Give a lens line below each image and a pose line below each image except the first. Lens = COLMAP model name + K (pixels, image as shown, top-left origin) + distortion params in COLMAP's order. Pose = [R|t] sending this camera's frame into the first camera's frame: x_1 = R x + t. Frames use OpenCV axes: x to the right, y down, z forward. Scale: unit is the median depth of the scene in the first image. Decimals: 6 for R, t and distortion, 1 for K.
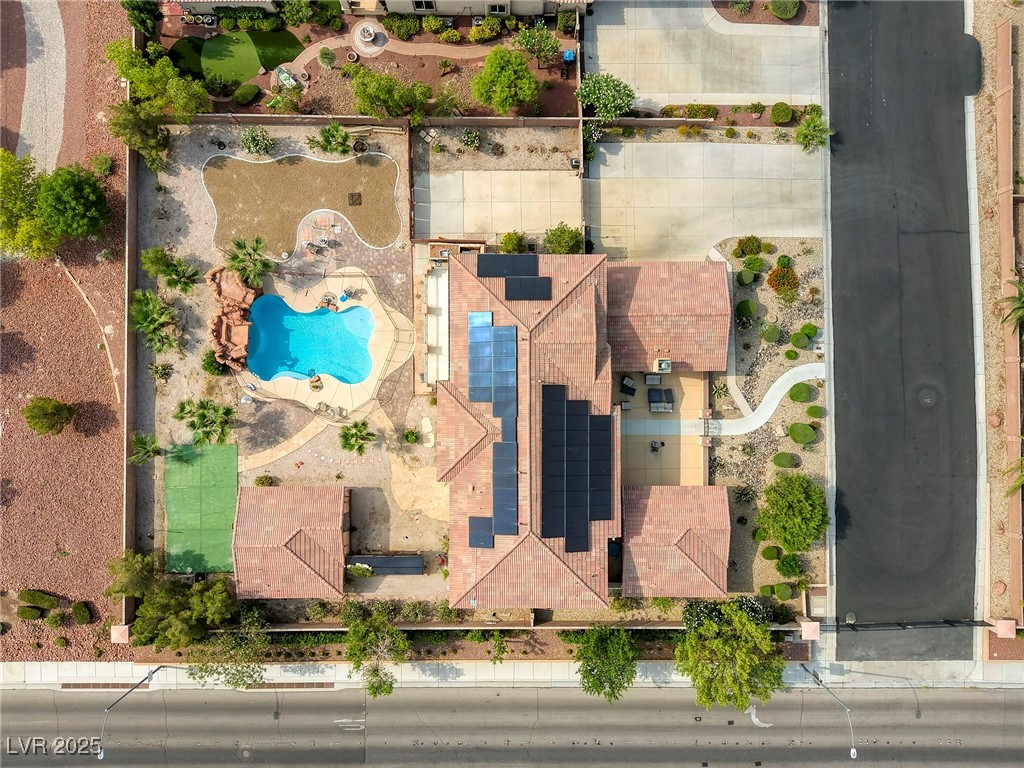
lens RADIAL K [[832.1, 0, 512.0], [0, 832.1, 384.0], [0, 0, 1]] dist [0.121390, -0.211716]
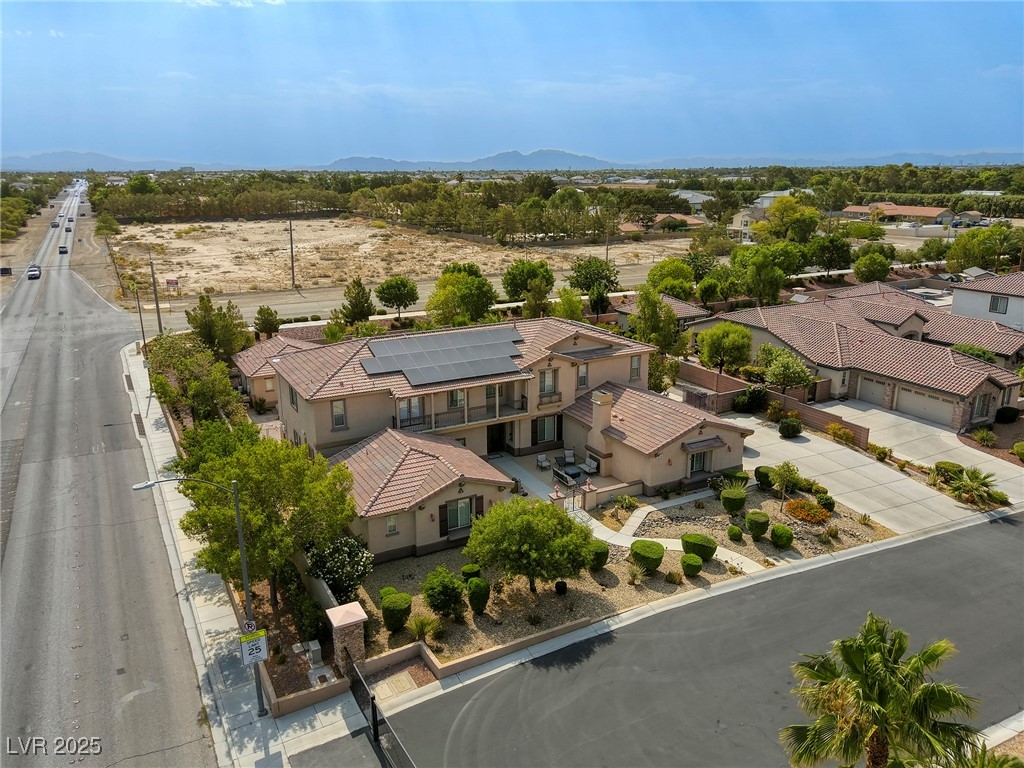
lens RADIAL K [[764.1, 0, 512.0], [0, 764.1, 384.0], [0, 0, 1]] dist [0.114227, -0.191983]
pose [[0.474320, 0.235156, -0.848364, 0.741616], [-0.880000, 0.153921, -0.449343, 0.379687], [0.024915, 0.959693, 0.279945, 0.710251]]
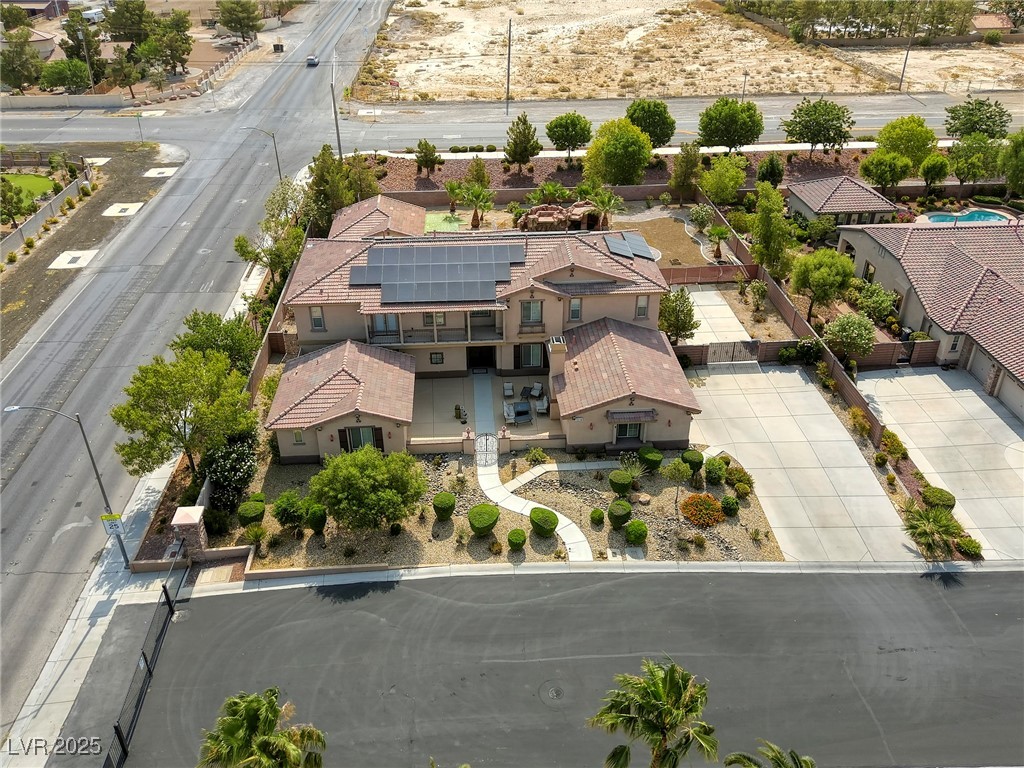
lens RADIAL K [[832.1, 0, 512.0], [0, 832.1, 384.0], [0, 0, 1]] dist [0.121390, -0.211716]
pose [[0.064649, 0.511416, -0.856898, 0.855981], [-0.997573, 0.055383, -0.042208, 0.057499], [0.025872, 0.857547, 0.513755, 0.556525]]
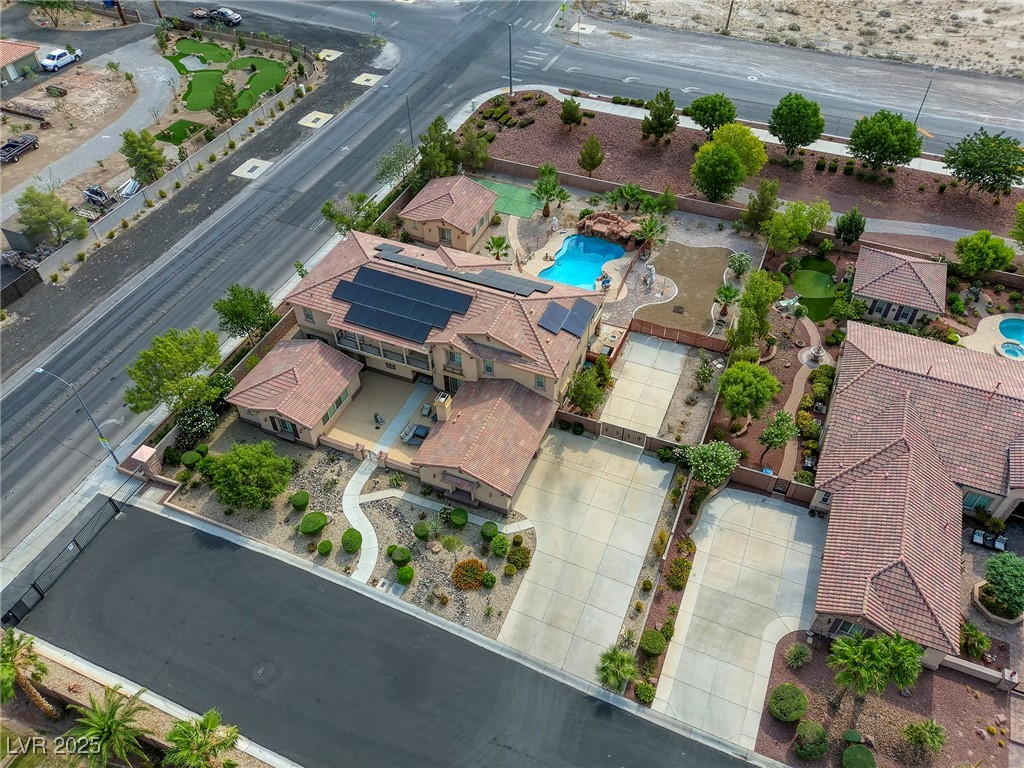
lens RADIAL K [[764.1, 0, 512.0], [0, 764.1, 384.0], [0, 0, 1]] dist [0.114227, -0.191983]
pose [[-0.388964, 0.655388, -0.647436, 0.705232], [-0.920958, -0.258831, 0.291279, -0.352008], [0.023325, 0.709558, 0.704261, 0.284817]]
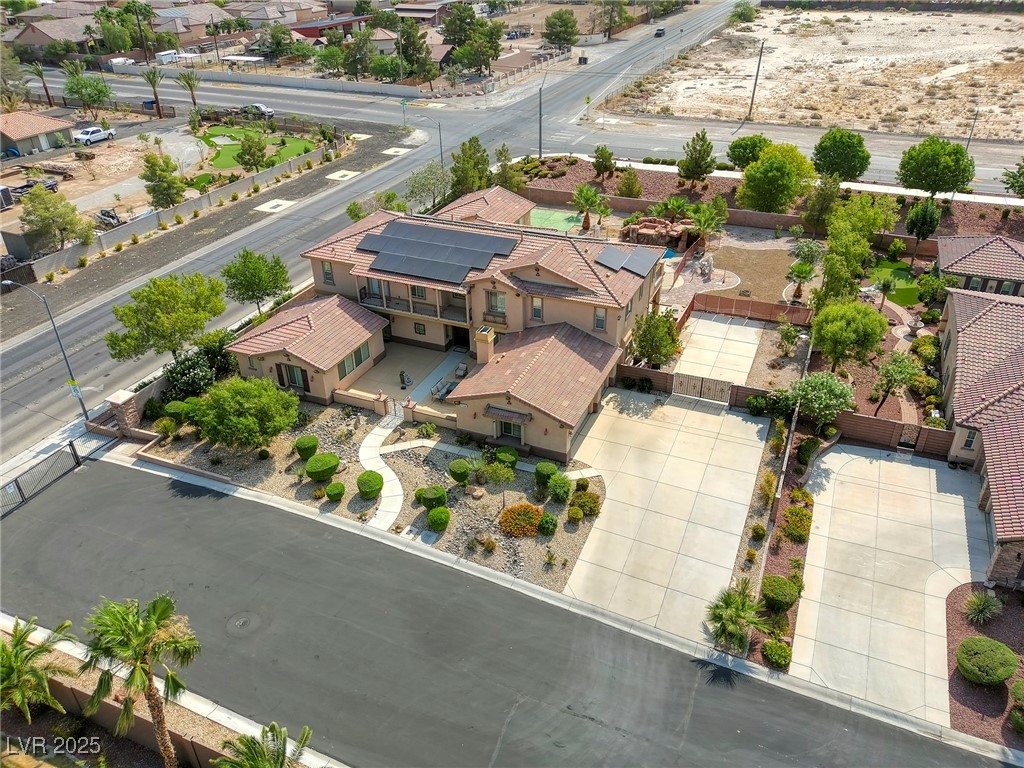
lens RADIAL K [[764.1, 0, 512.0], [0, 764.1, 384.0], [0, 0, 1]] dist [0.114227, -0.191983]
pose [[-0.395804, 0.474823, -0.786055, 0.767657], [-0.917855, -0.176872, 0.355328, -0.319069], [0.029687, 0.862125, 0.505826, 0.593318]]
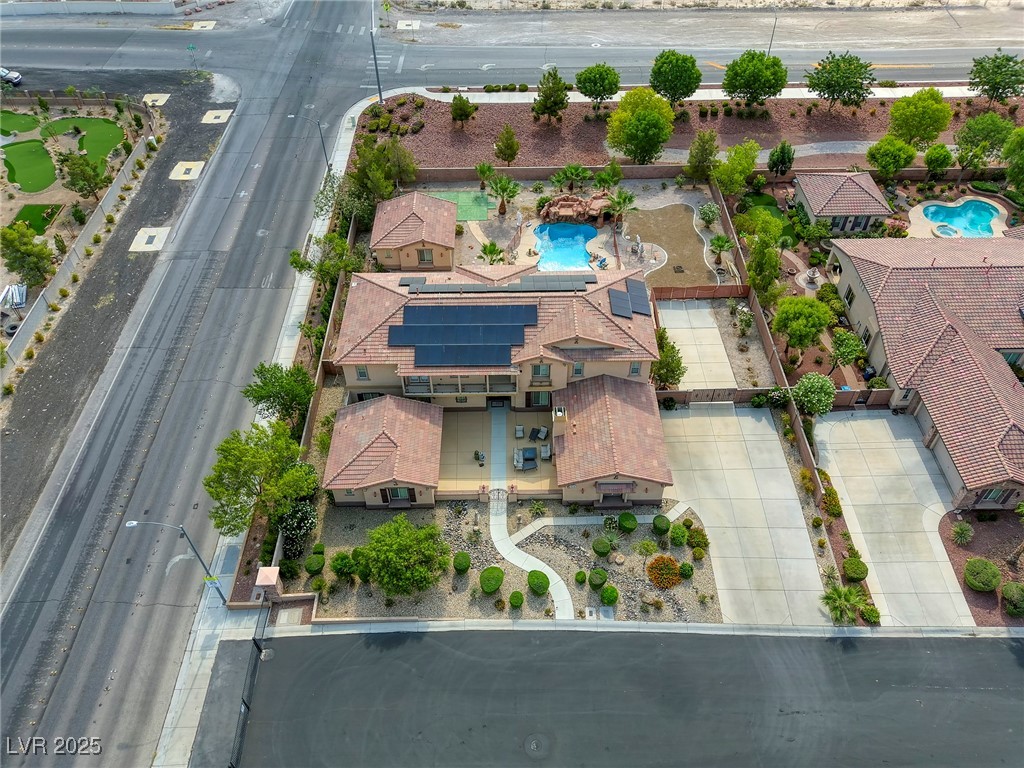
lens RADIAL K [[764.1, 0, 512.0], [0, 764.1, 384.0], [0, 0, 1]] dist [0.114227, -0.191983]
pose [[0.010130, 0.718182, -0.695781, 0.745961], [-0.999577, 0.026233, 0.012525, 0.021757], [0.027247, 0.695360, 0.718145, 0.280636]]
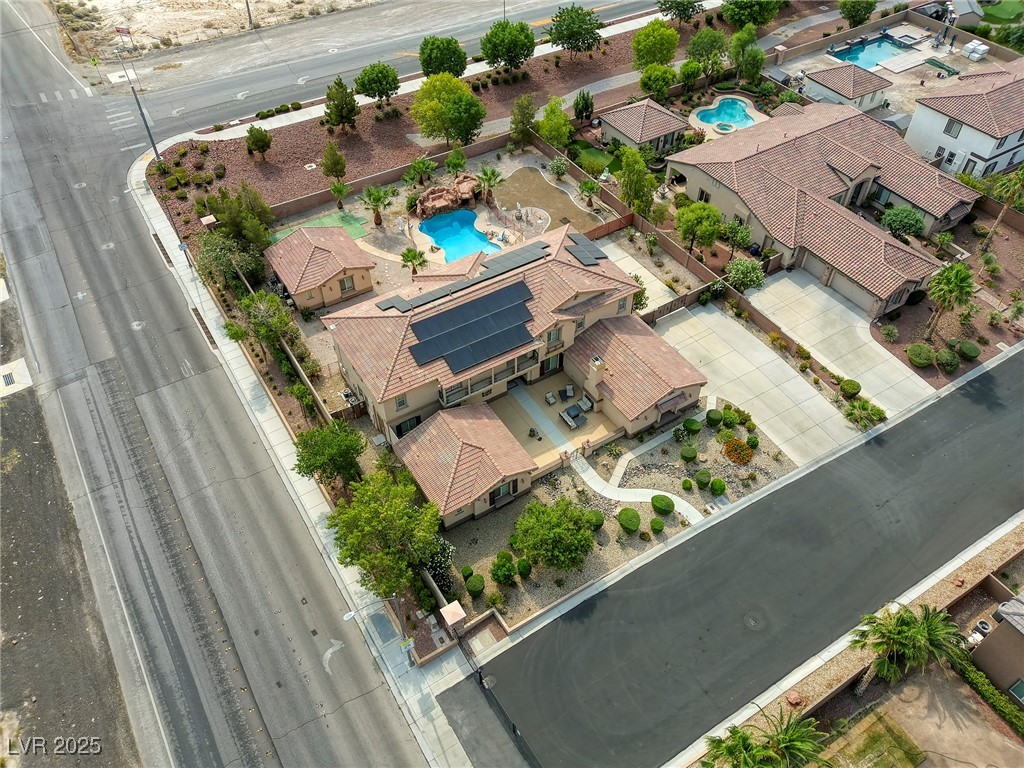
lens RADIAL K [[764.1, 0, 512.0], [0, 764.1, 384.0], [0, 0, 1]] dist [0.114227, -0.191983]
pose [[0.529976, 0.611159, -0.587887, 0.681953], [-0.847746, 0.399212, -0.349222, 0.408126], [0.021262, 0.683458, 0.729680, 0.256219]]
